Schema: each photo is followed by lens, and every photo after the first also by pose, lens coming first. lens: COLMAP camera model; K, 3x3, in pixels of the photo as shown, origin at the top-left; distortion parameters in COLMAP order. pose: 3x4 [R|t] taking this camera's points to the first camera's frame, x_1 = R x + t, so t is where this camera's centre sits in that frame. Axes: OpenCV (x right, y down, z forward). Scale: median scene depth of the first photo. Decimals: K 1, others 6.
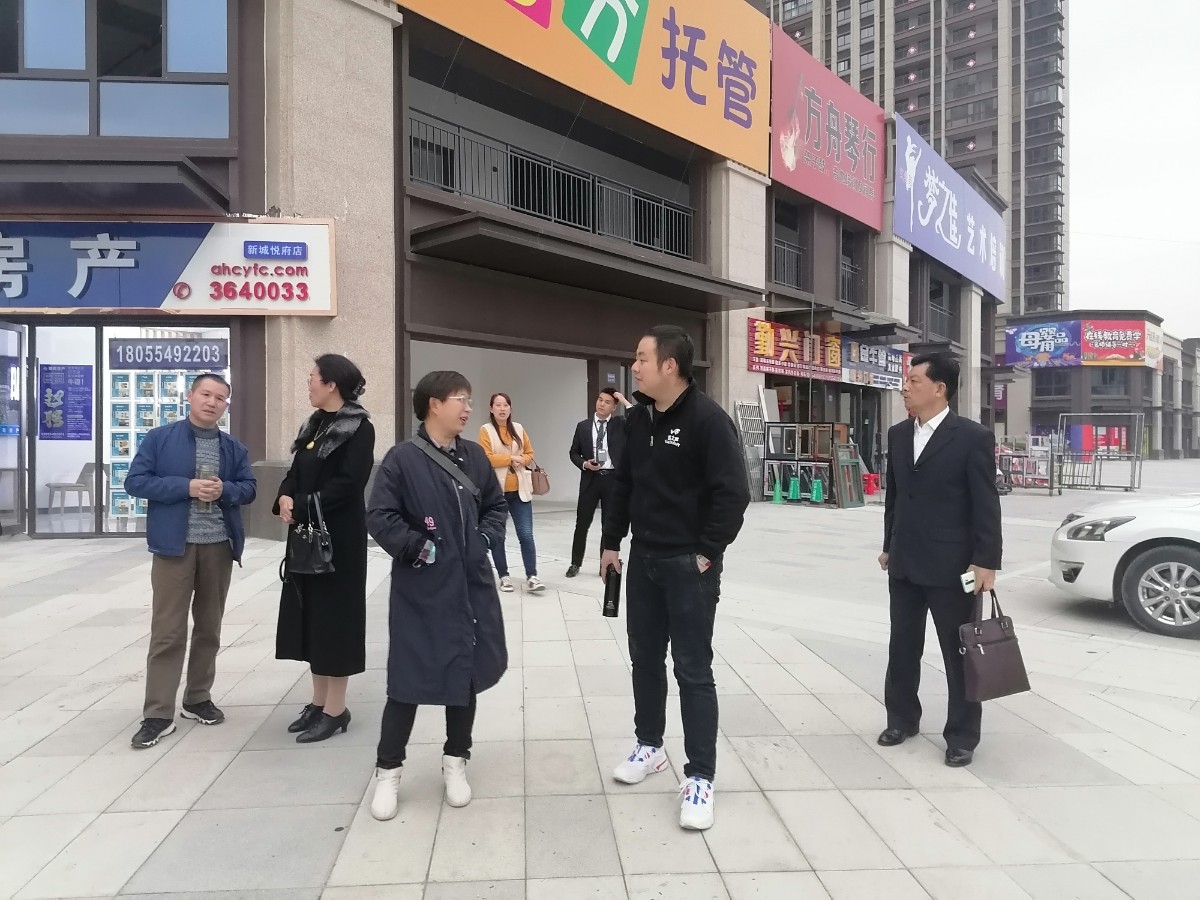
lens RADIAL K [[896.6, 0, 600.0], [0, 896.6, 450.0], [0, 0, 1]] dist [0.103244, -0.127042]
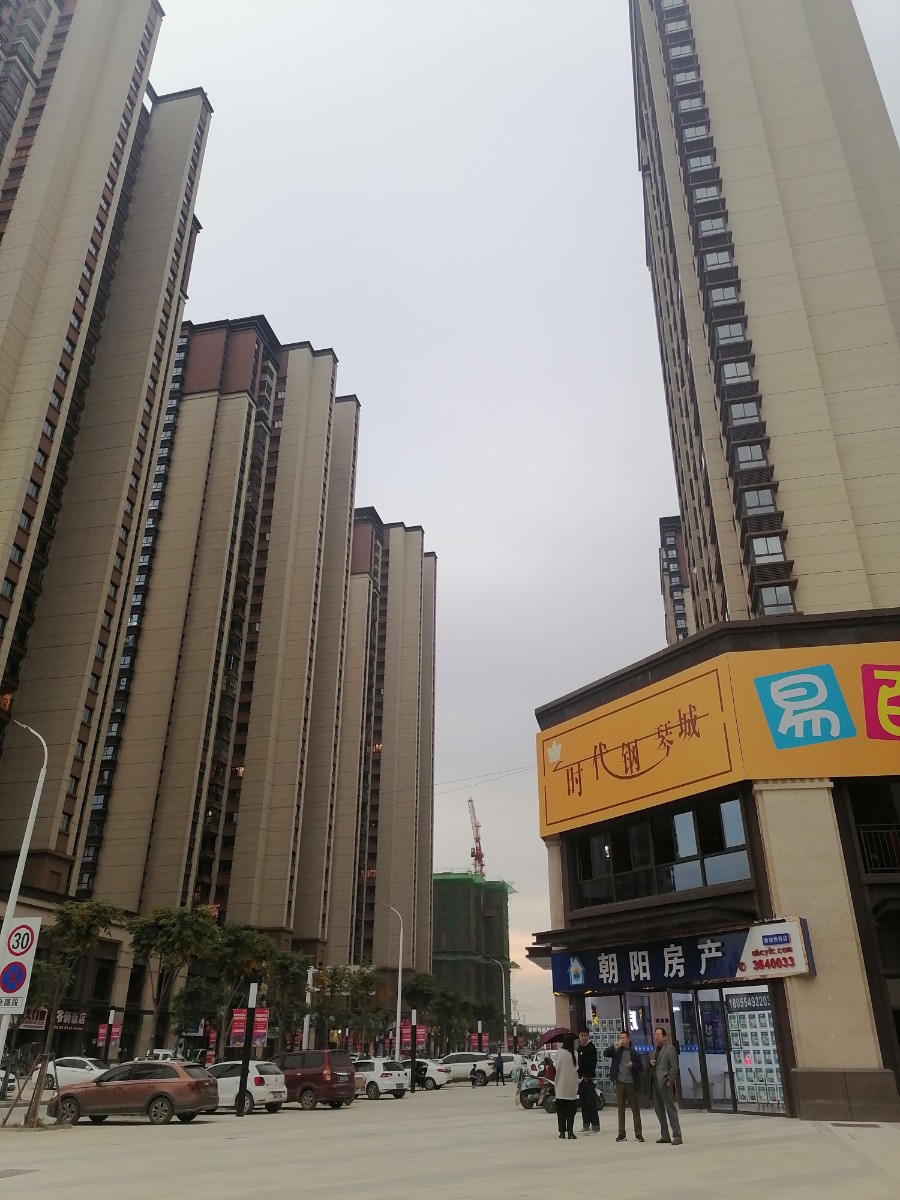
lens RADIAL K [[896.6, 0, 448.7], [0, 896.6, 598.0], [0, 0, 1]] dist [0.103244, -0.127042]
pose [[0.479532, -0.395396, -0.783397, 1.058805], [-0.004184, 0.891695, -0.452618, 0.006531], [0.877514, 0.220323, 0.425942, -0.535788]]
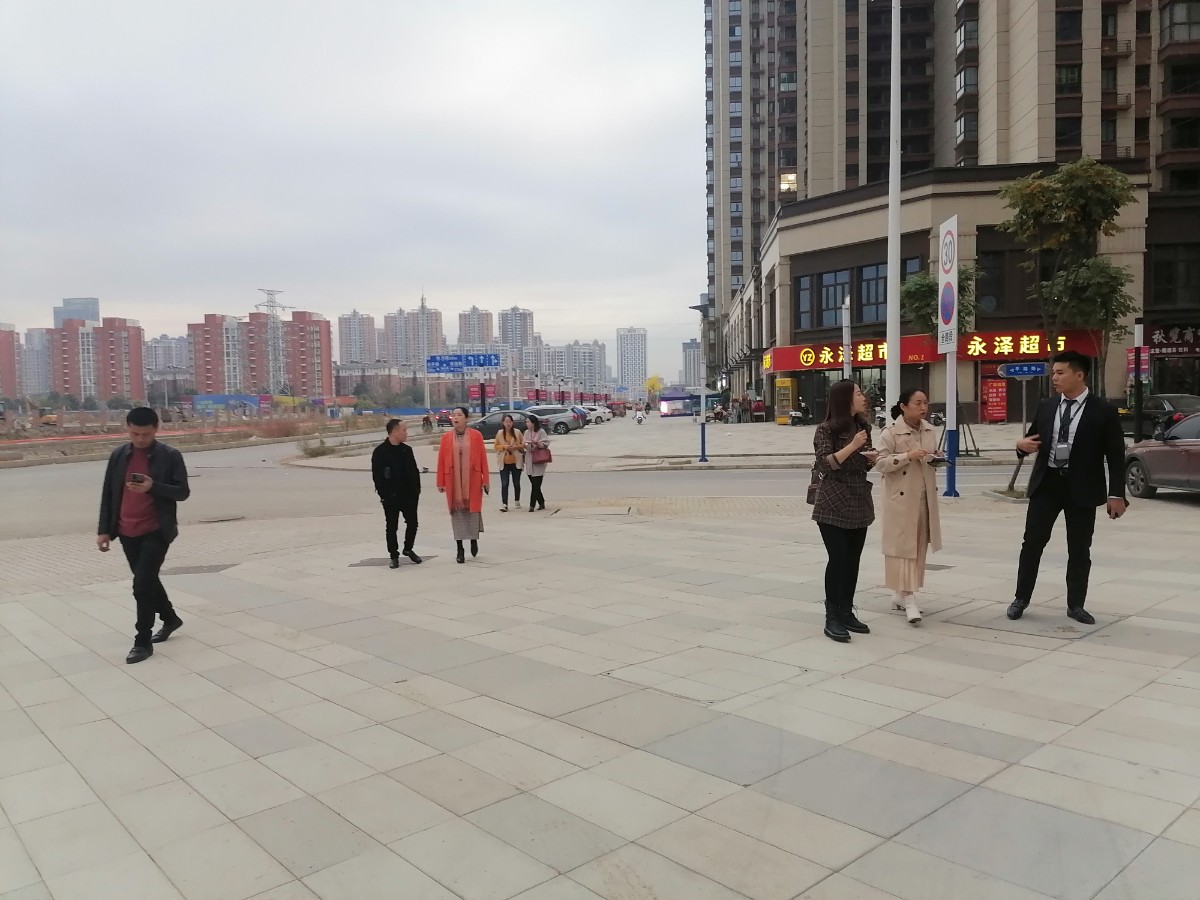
lens RADIAL K [[892.7, 0, 600.0], [0, 892.7, 450.0], [0, 0, 1]] dist [0.071917, -0.059870]
pose [[-0.799132, 0.047036, -0.599313, -0.145175], [0.021897, 0.998550, 0.049172, -0.015110], [0.600757, 0.026172, -0.799003, 0.523971]]
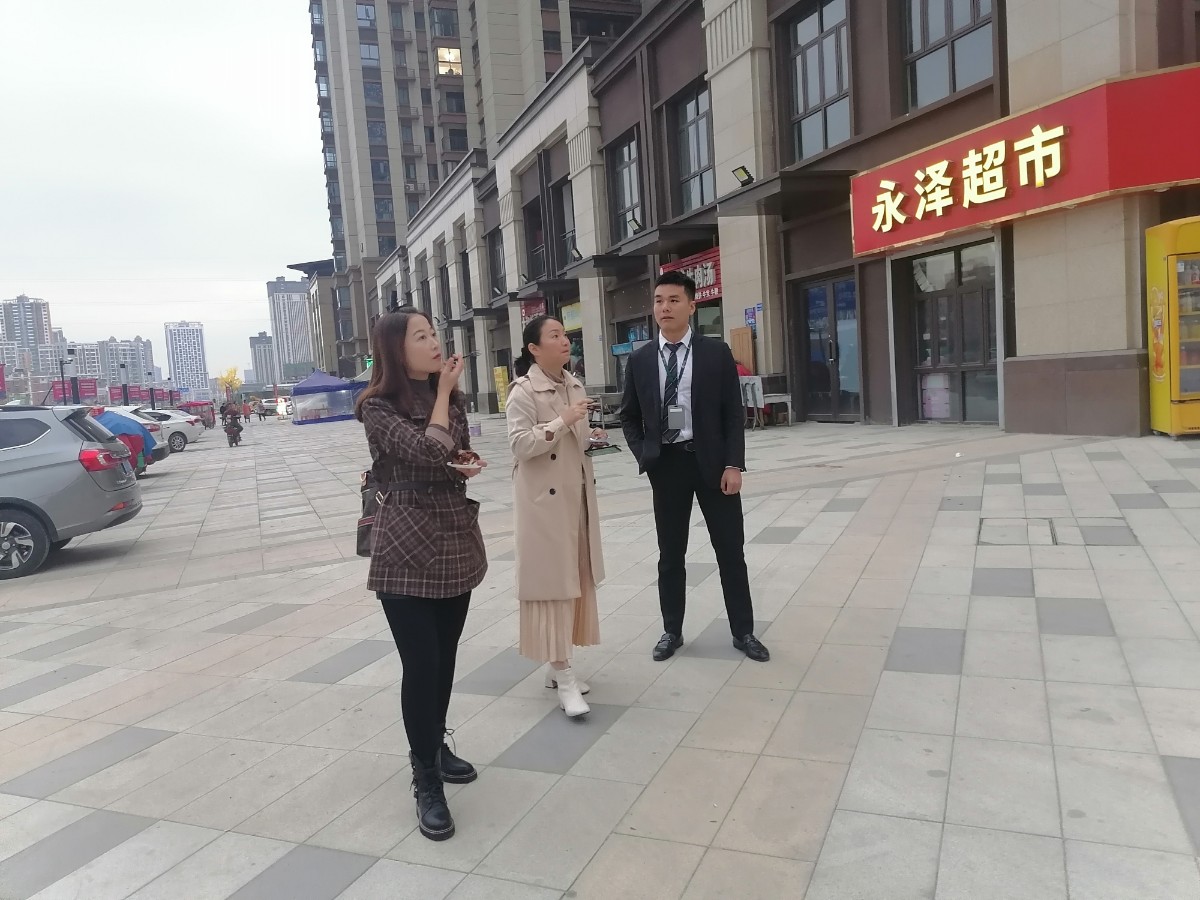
lens RADIAL K [[896.6, 0, 600.0], [0, 896.6, 450.0], [0, 0, 1]] dist [0.103244, -0.127042]
pose [[-0.449042, 0.097081, -0.888221, -2.246692], [0.068344, 0.994899, 0.074190, -0.002032], [0.890893, -0.027390, -0.453386, -2.411246]]
